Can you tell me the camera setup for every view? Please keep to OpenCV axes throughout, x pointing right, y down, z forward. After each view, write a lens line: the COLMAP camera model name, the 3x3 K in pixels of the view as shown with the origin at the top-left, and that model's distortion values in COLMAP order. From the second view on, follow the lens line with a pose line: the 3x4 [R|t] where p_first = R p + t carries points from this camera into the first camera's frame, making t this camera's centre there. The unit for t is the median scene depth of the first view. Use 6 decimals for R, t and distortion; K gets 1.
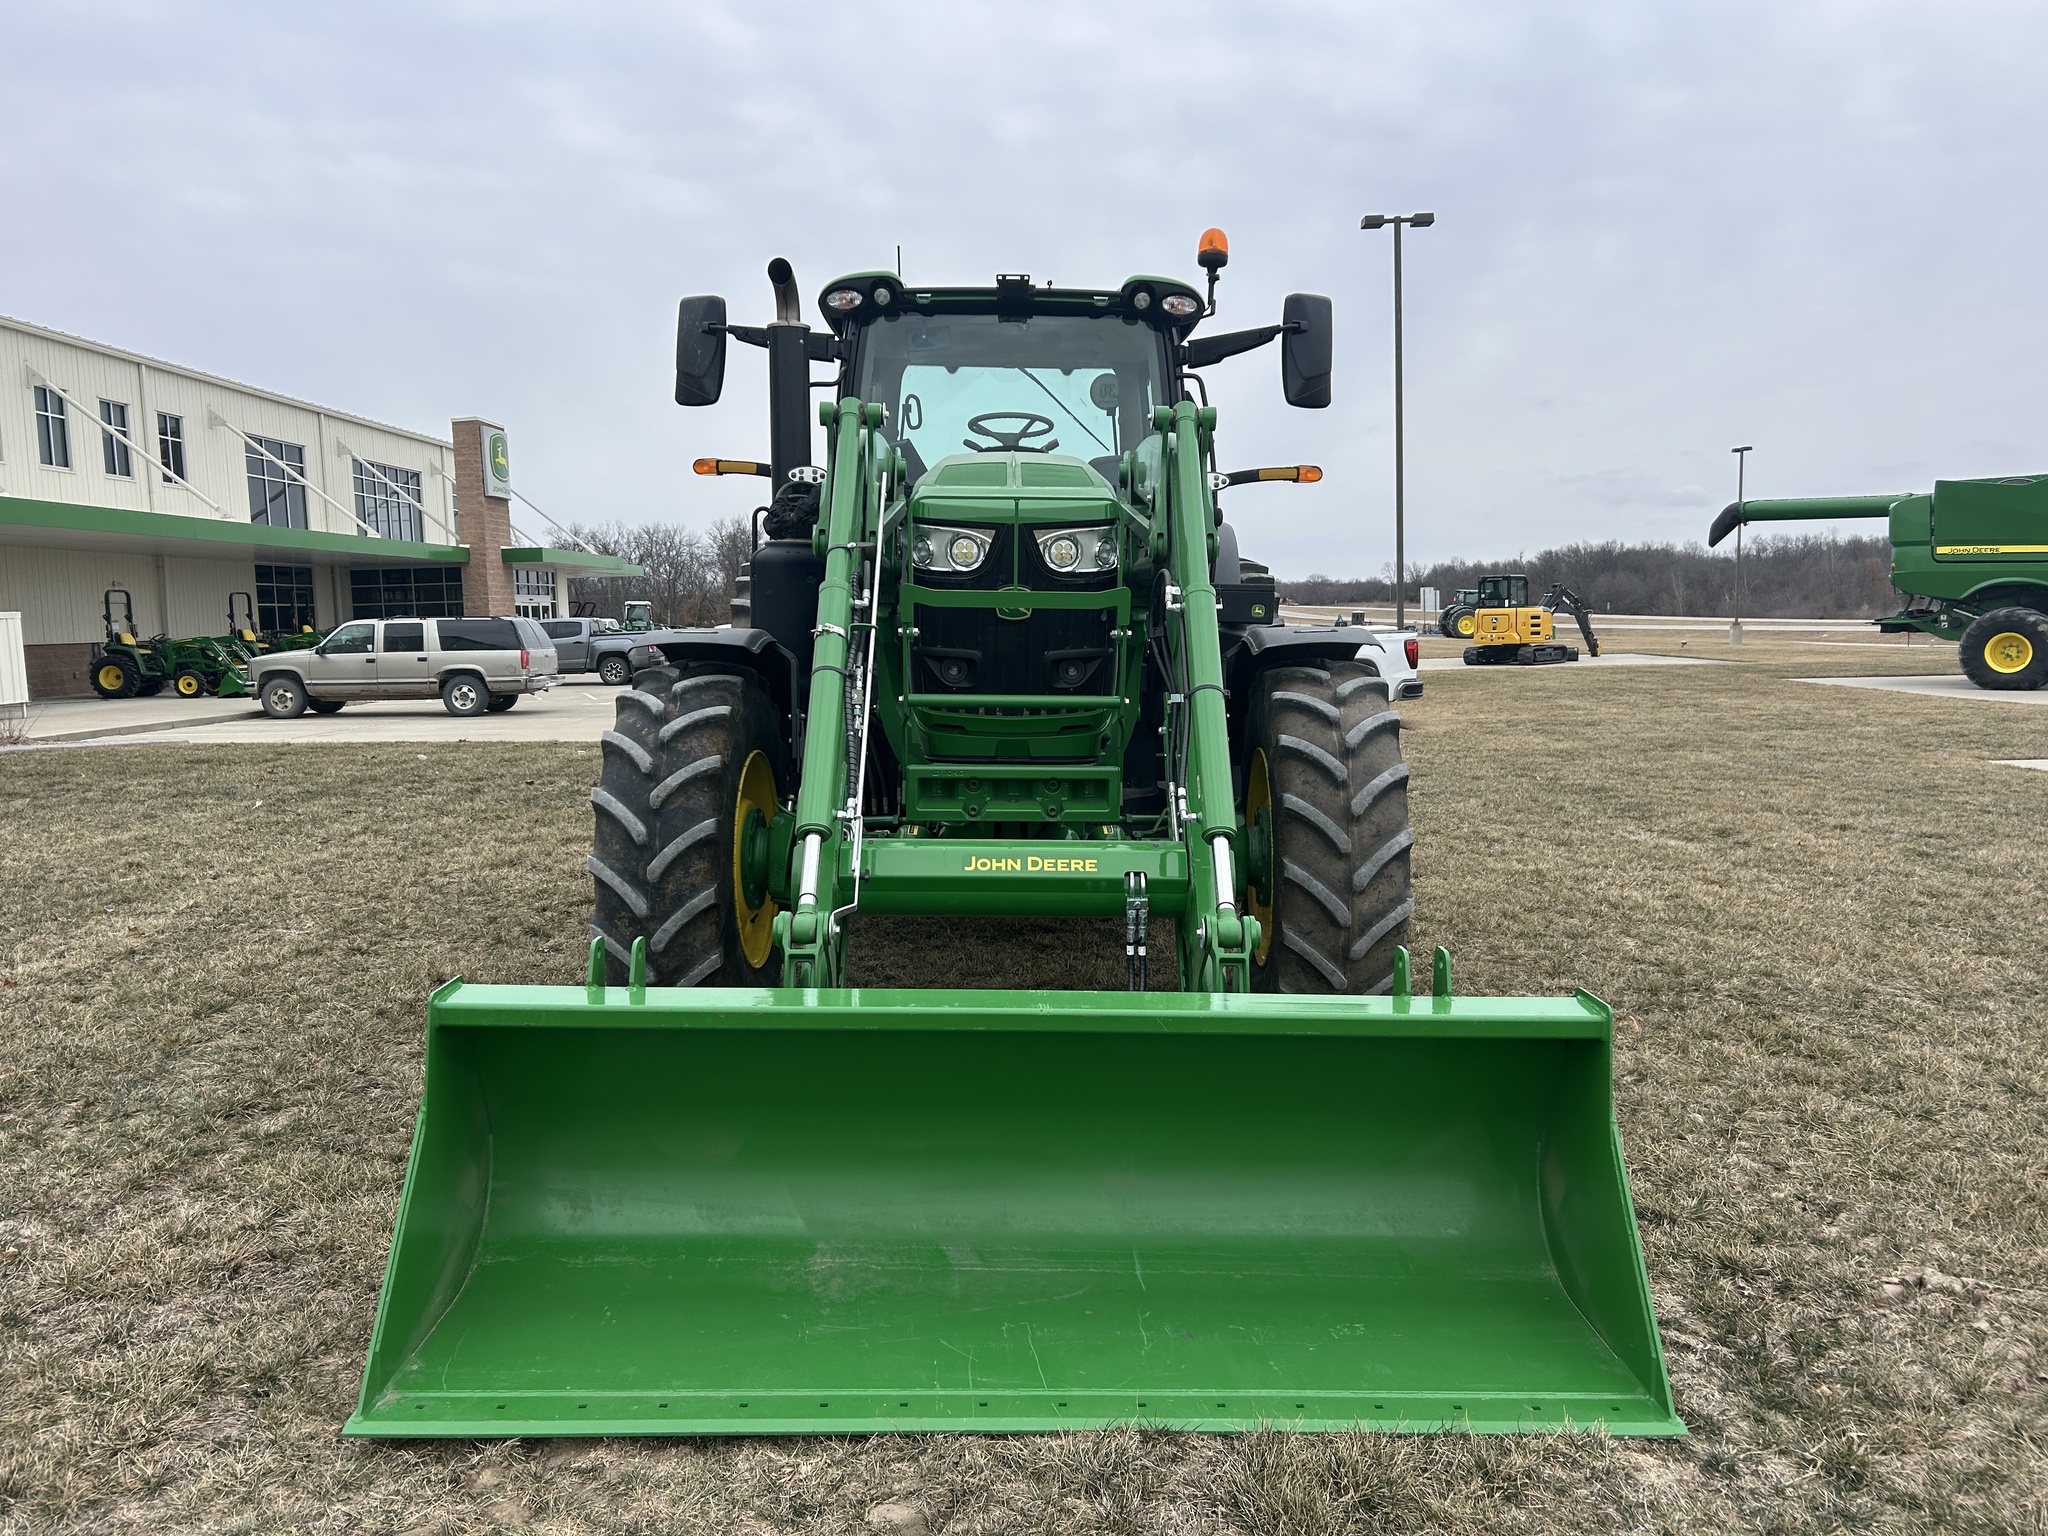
lens RADIAL K [[1527.7, 0, 1025.6], [0, 1527.7, 726.7], [0, 0, 1]] dist [0.086391, -0.101961]
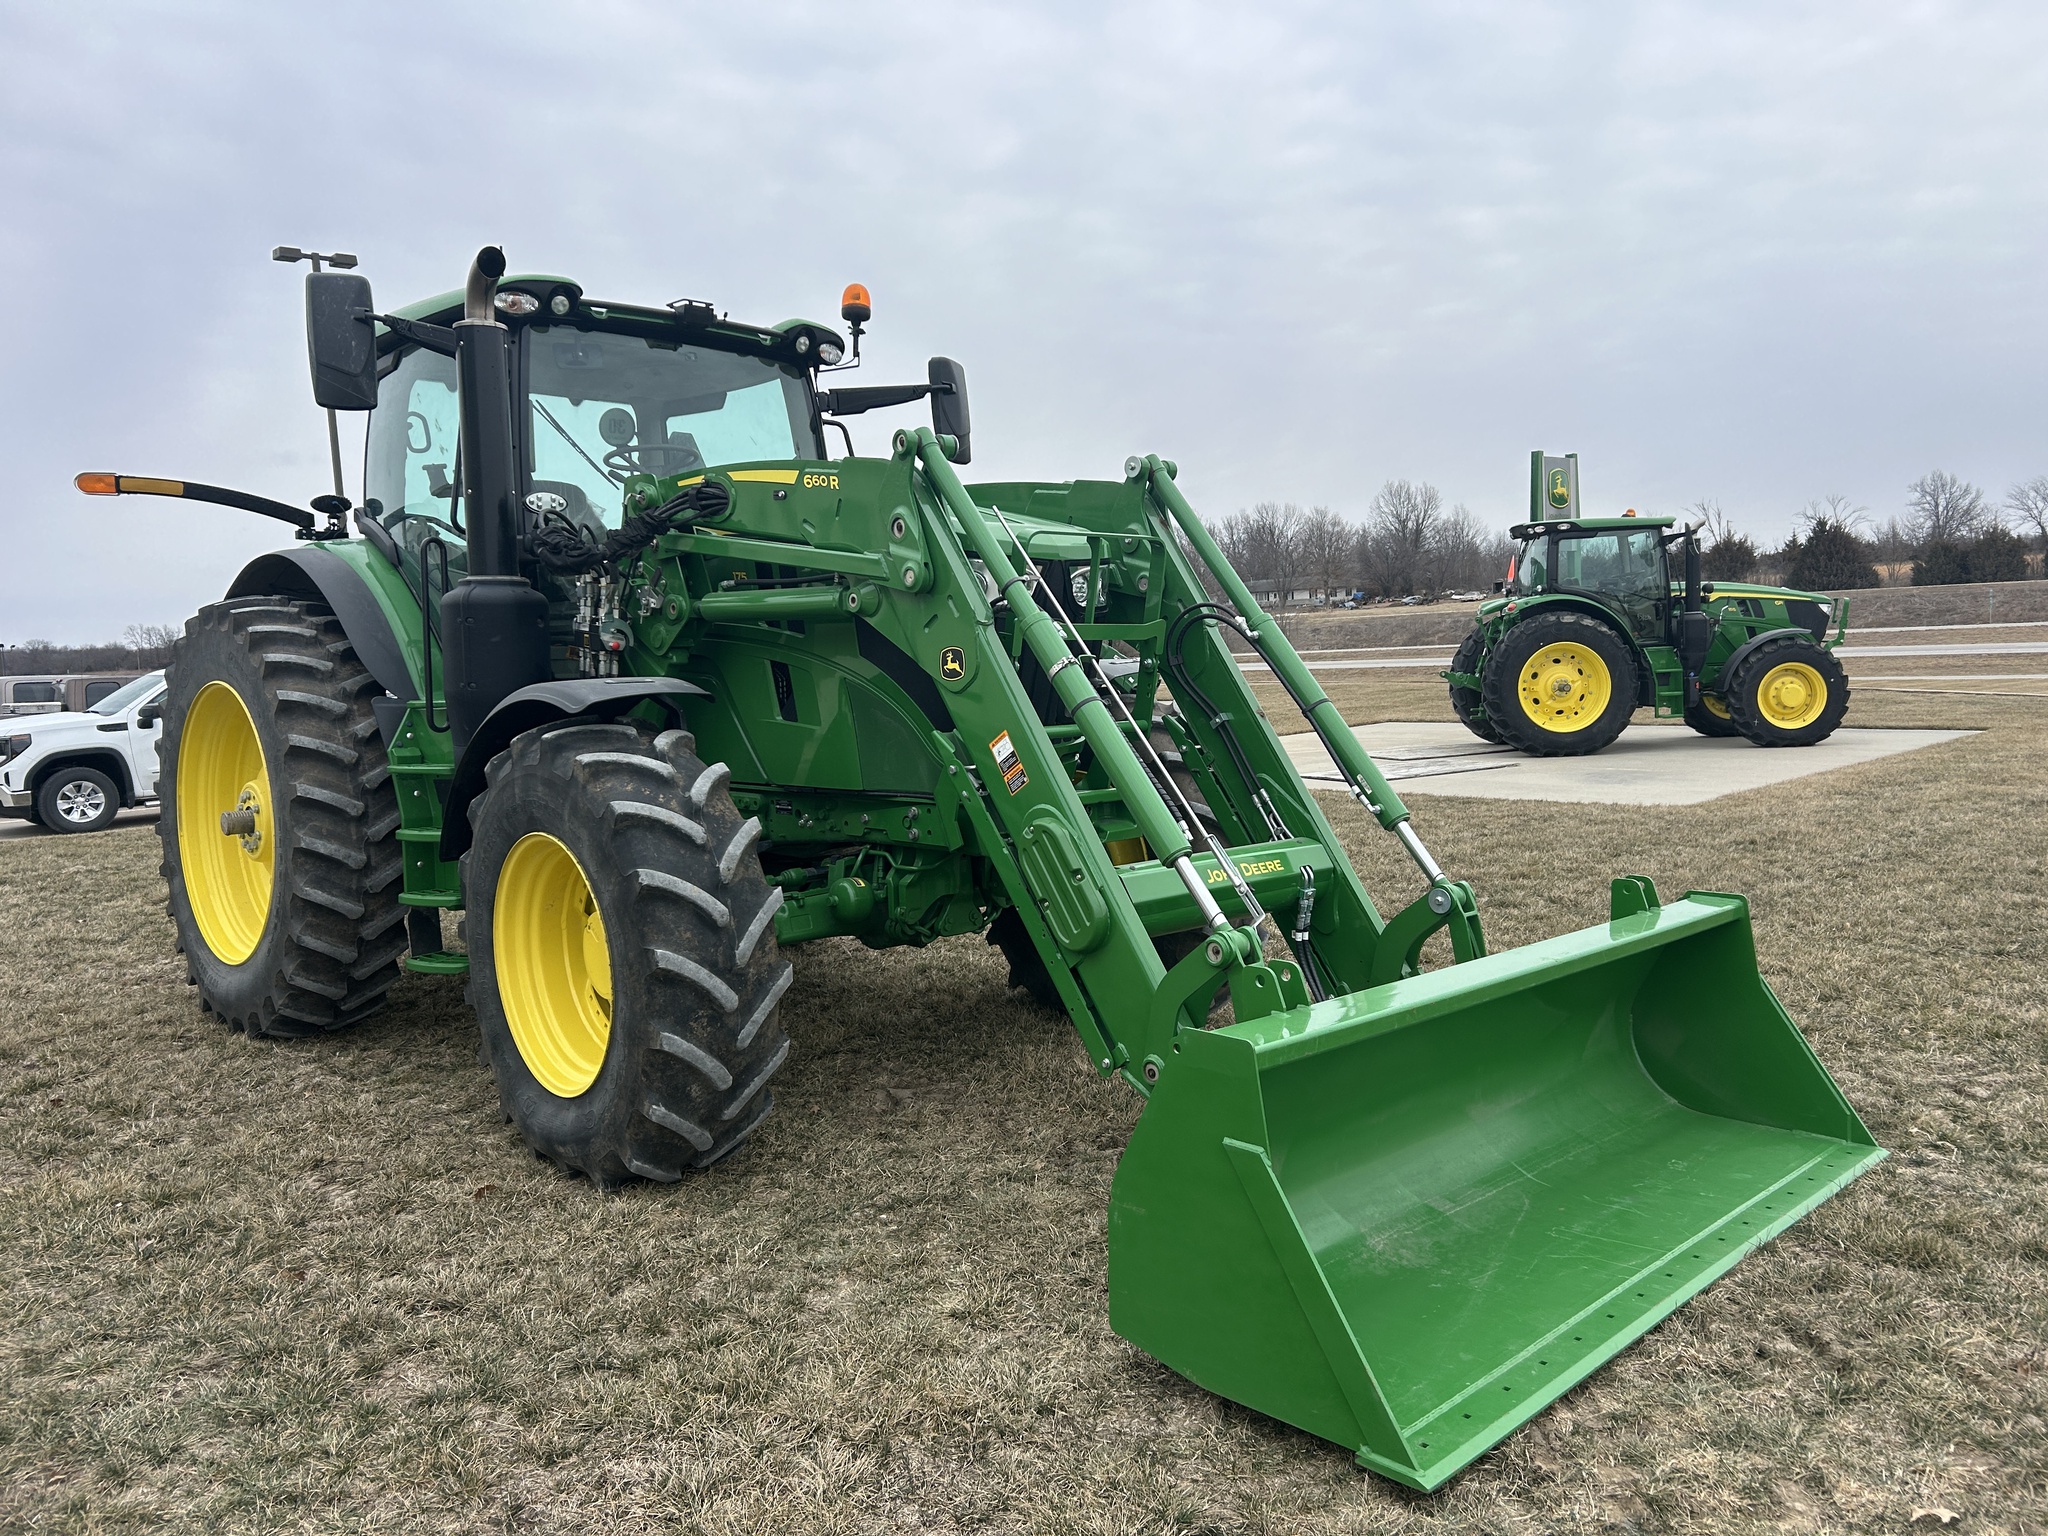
lens RADIAL K [[1527.7, 0, 1025.6], [0, 1527.7, 726.7], [0, 0, 1]] dist [0.086391, -0.101961]
pose [[0.726776, -0.057013, 0.684505, -0.517643], [0.084054, 0.996442, -0.006250, -0.011073], [-0.681713, 0.062077, 0.728982, 0.187473]]
